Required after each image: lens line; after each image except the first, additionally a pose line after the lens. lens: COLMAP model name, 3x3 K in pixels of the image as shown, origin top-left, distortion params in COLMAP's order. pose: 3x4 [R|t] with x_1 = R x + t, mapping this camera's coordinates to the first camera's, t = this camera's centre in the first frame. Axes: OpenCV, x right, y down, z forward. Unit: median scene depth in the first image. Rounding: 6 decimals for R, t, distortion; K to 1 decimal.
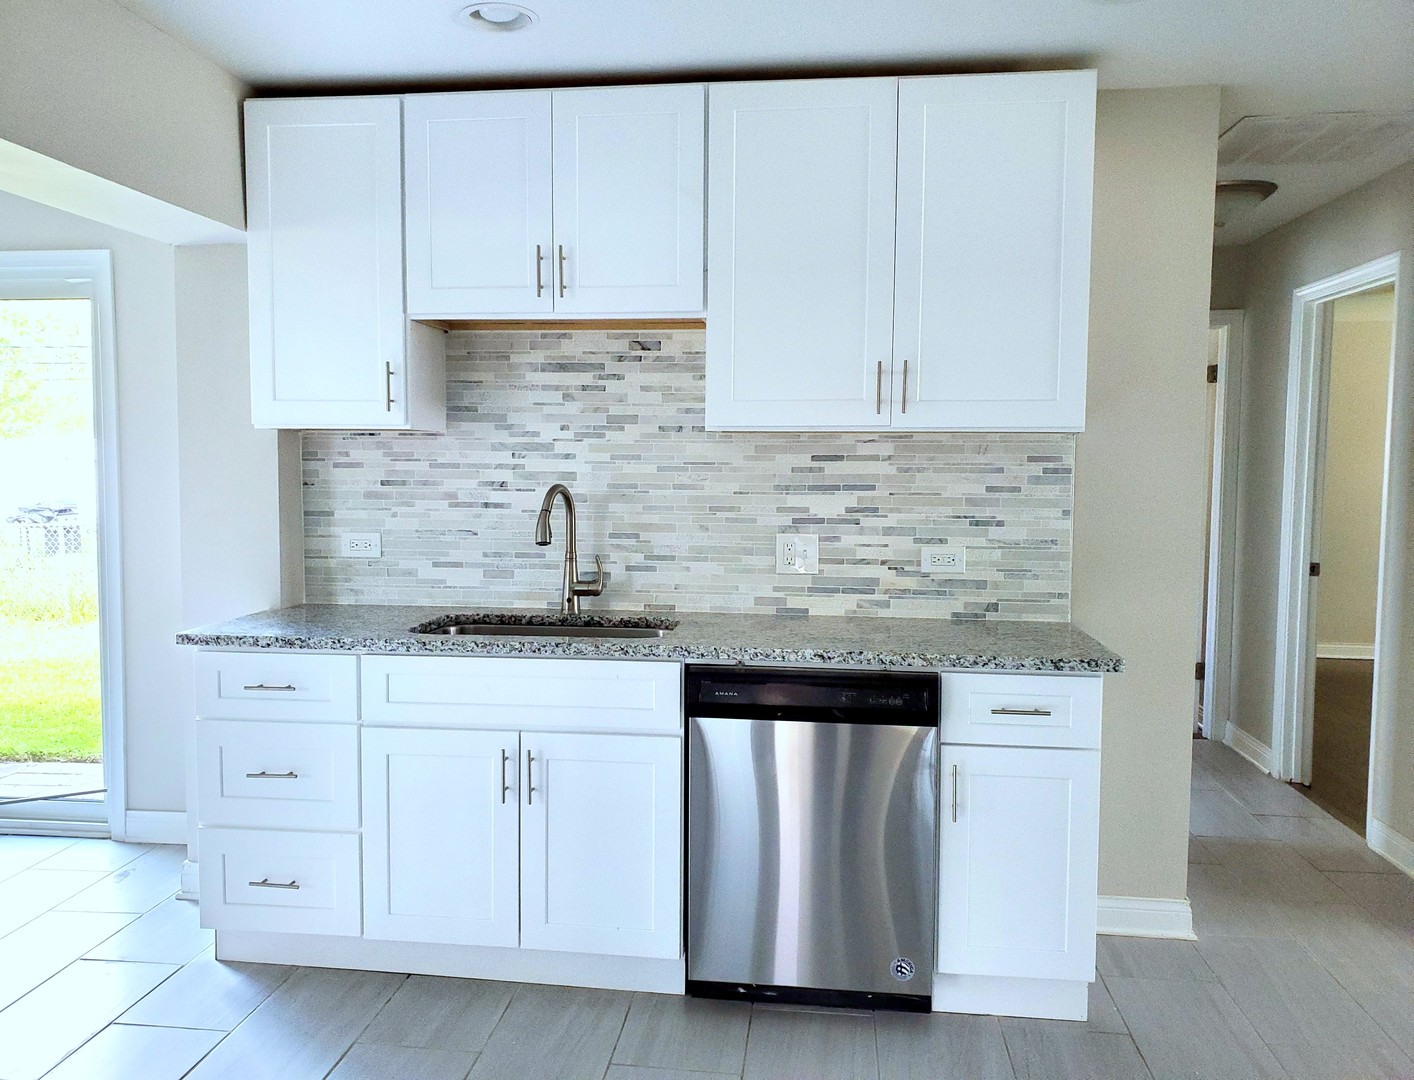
lens RADIAL K [[1141.4, 0, 707.0], [0, 1141.4, 540.0], [0, 0, 1]] dist [0.007635, 0.006592]
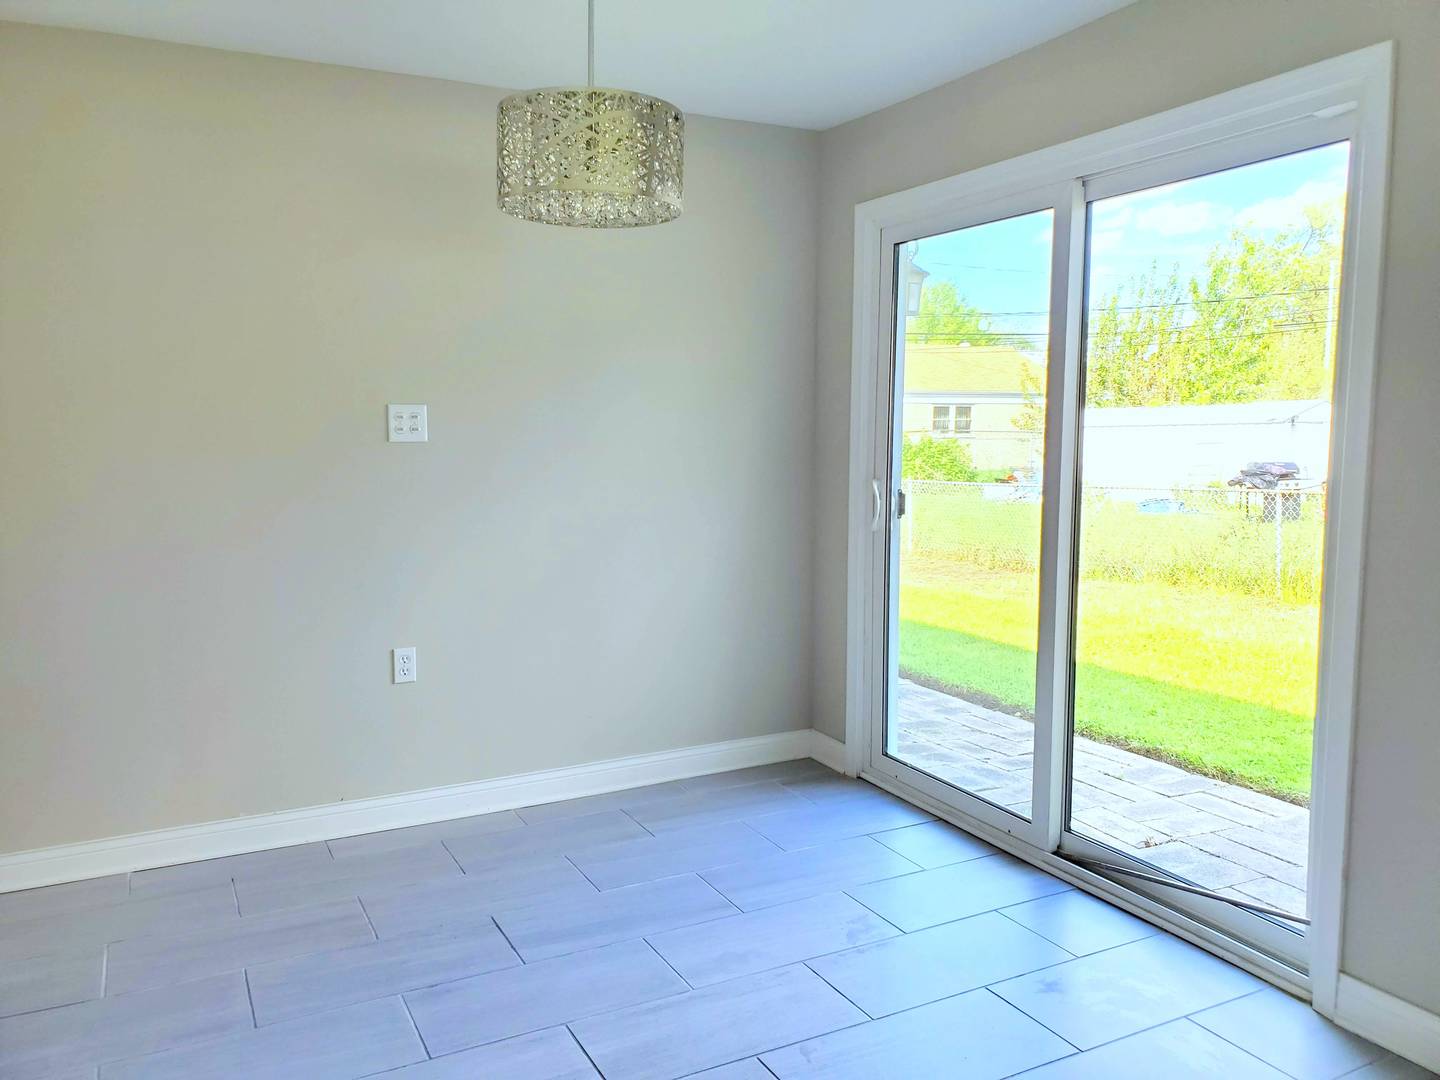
lens RADIAL K [[1127.0, 0, 720.0], [0, 1127.0, 540.0], [0, 0, 1]] dist [0.067425, -0.067898]
pose [[0.563432, 0.077392, -0.822530, -0.079924], [-0.052242, 0.996948, 0.058017, -0.004498], [0.824509, 0.010282, 0.565755, 0.145249]]
